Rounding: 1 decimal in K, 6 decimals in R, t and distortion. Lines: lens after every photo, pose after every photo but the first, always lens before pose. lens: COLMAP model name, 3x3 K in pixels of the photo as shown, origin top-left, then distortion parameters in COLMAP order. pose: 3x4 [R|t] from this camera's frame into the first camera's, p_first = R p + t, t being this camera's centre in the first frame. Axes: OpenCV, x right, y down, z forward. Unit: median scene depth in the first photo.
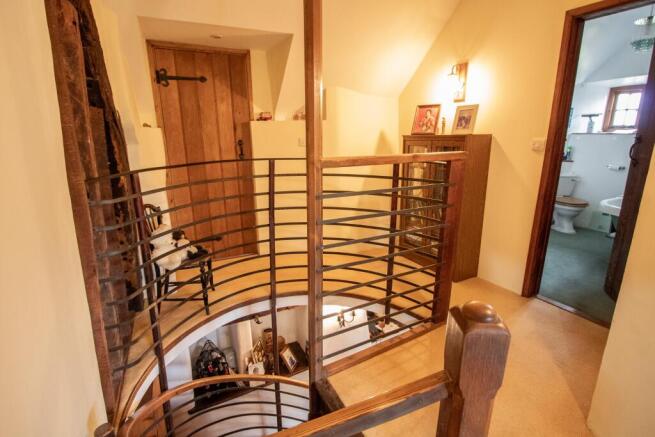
lens RADIAL K [[343.3, 0, 326.0], [0, 343.3, 217.5], [0, 0, 1]] dist [0.004607, -0.000334]
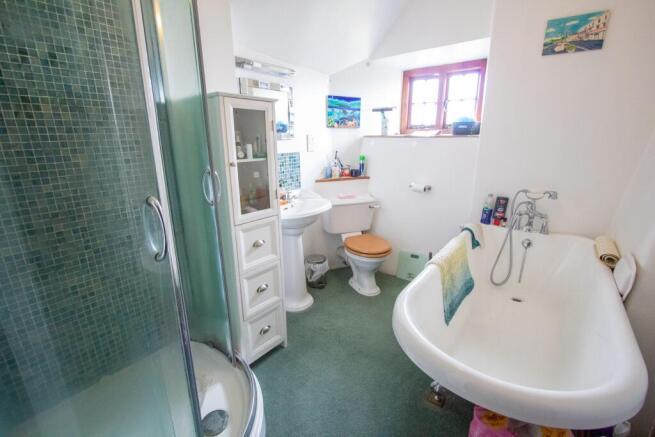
lens RADIAL K [[319.1, 0, 327.2], [0, 319.1, 220.5], [0, 0, 1]] dist [-0.005018, 0.000669]
pose [[0.910266, -0.115934, 0.397462, 0.392748], [0.105195, 0.993253, 0.048803, -0.121961], [-0.400438, -0.002613, 0.916320, 0.467951]]
